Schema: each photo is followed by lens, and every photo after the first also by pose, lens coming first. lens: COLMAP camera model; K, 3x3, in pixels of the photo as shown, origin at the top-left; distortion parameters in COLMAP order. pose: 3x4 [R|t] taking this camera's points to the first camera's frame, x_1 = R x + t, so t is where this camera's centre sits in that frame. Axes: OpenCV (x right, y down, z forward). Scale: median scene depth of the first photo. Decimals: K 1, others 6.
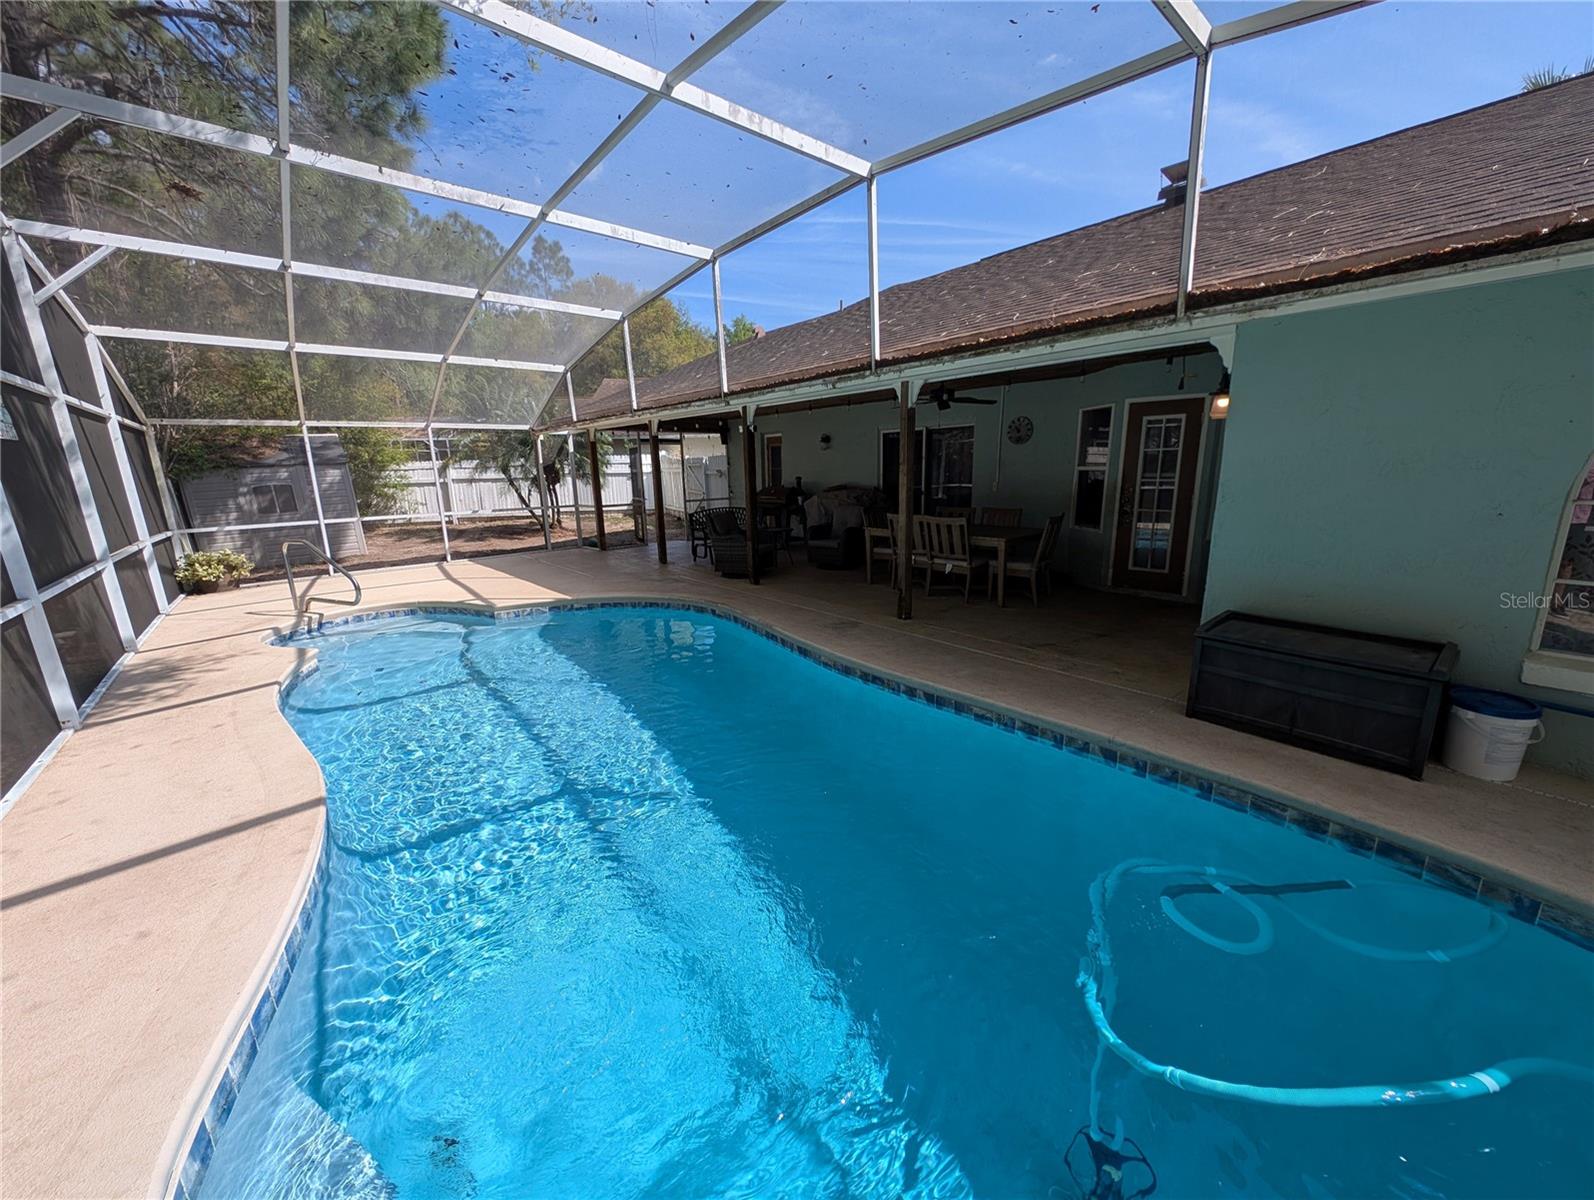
lens RADIAL K [[582.9, 0, 798.3], [0, 582.9, 601.2], [0, 0, 1]] dist [0.006006, -0.002616]
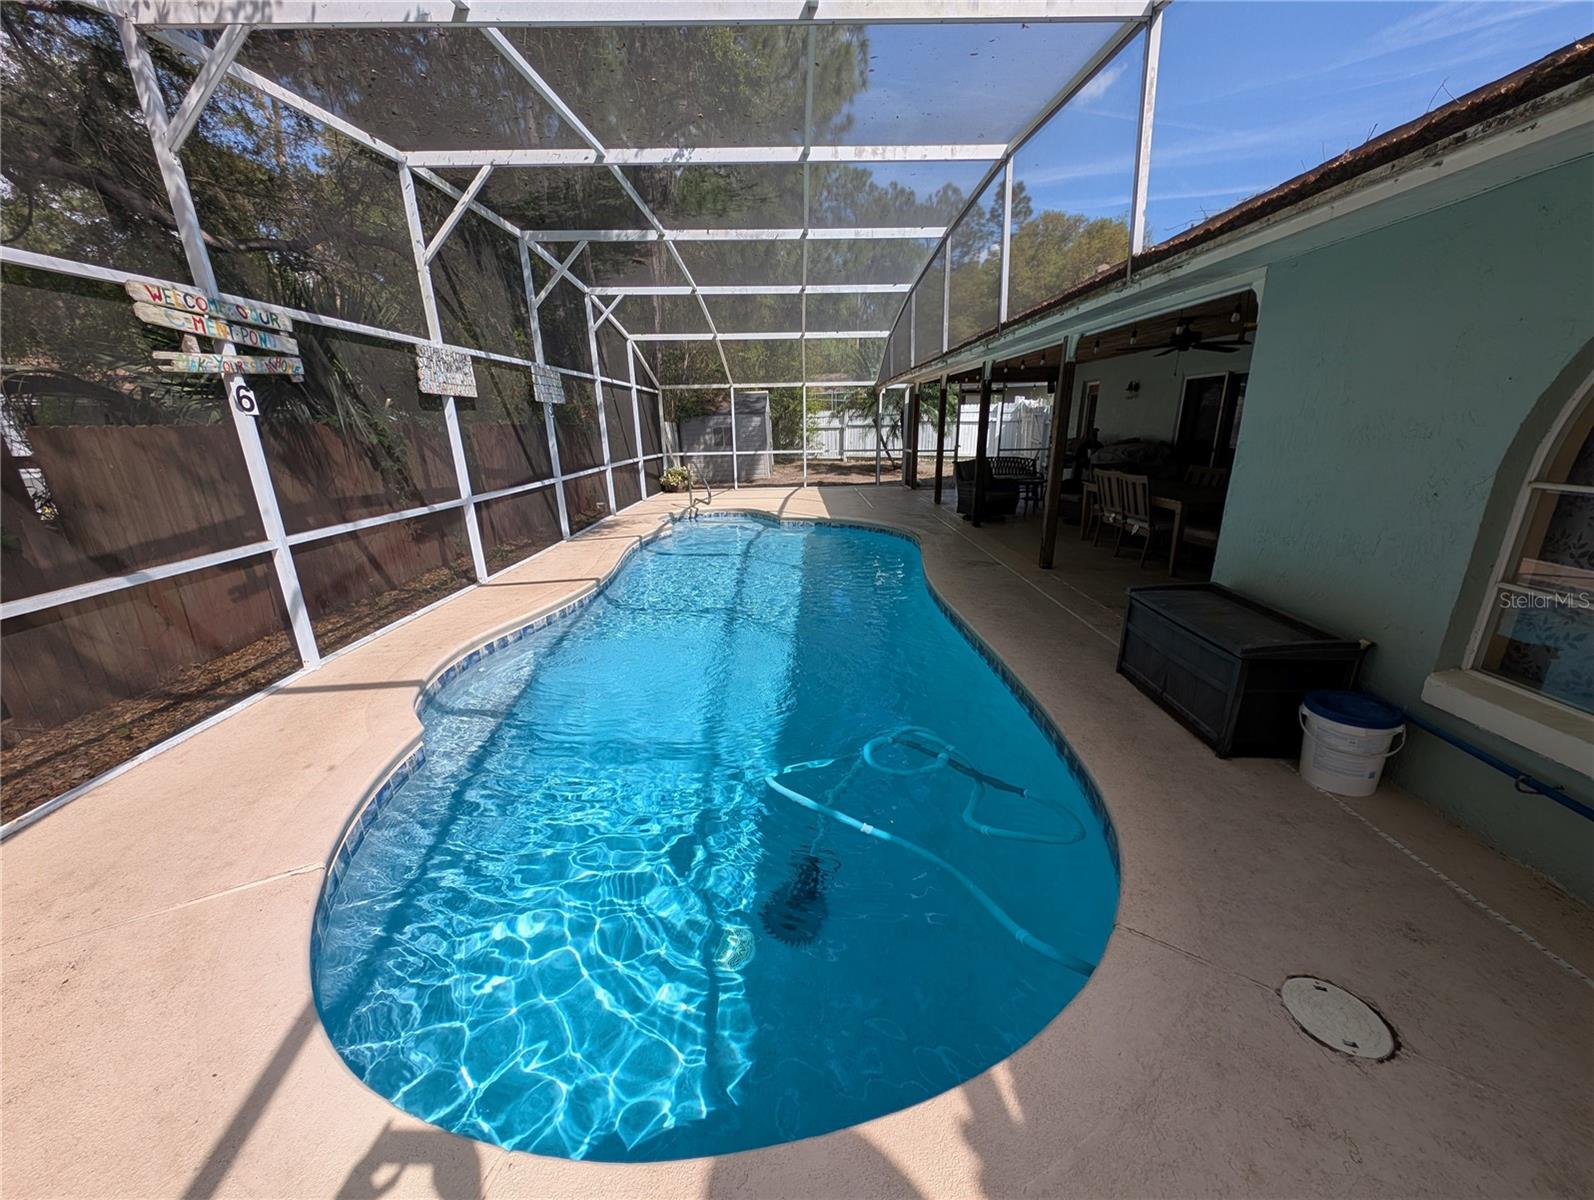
lens RADIAL K [[582.9, 0, 820.2], [0, 582.9, 600.9], [0, 0, 1]] dist [0.006006, -0.002616]
pose [[0.778105, 0.197189, -0.596380, 0.455818], [-0.145716, 0.980212, 0.133983, 0.005940], [0.610999, -0.017351, 0.791441, -0.077720]]
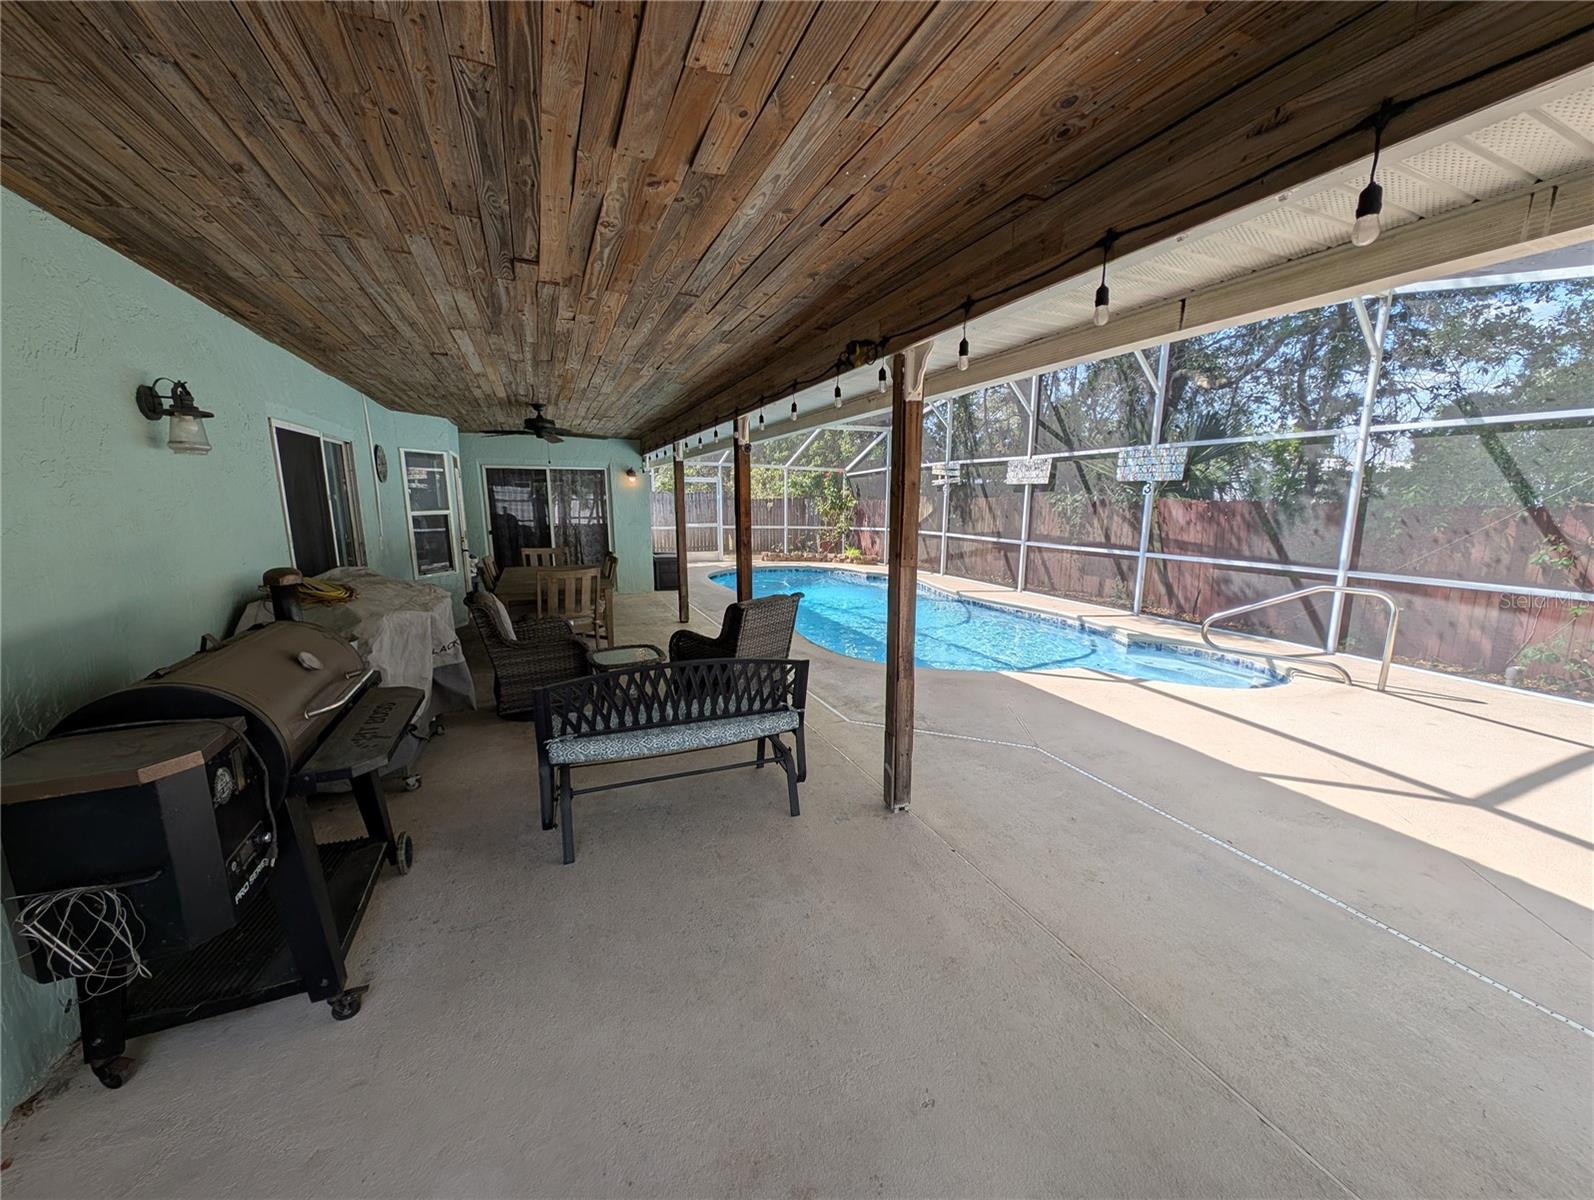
lens RADIAL K [[582.9, 0, 797.8], [0, 582.9, 596.8], [0, 0, 1]] dist [0.006006, -0.002616]
pose [[-0.957689, -0.025427, 0.286681, -0.431382], [0.087362, 0.923409, 0.373742, -0.453446], [-0.274227, 0.382973, -0.882117, 1.928228]]
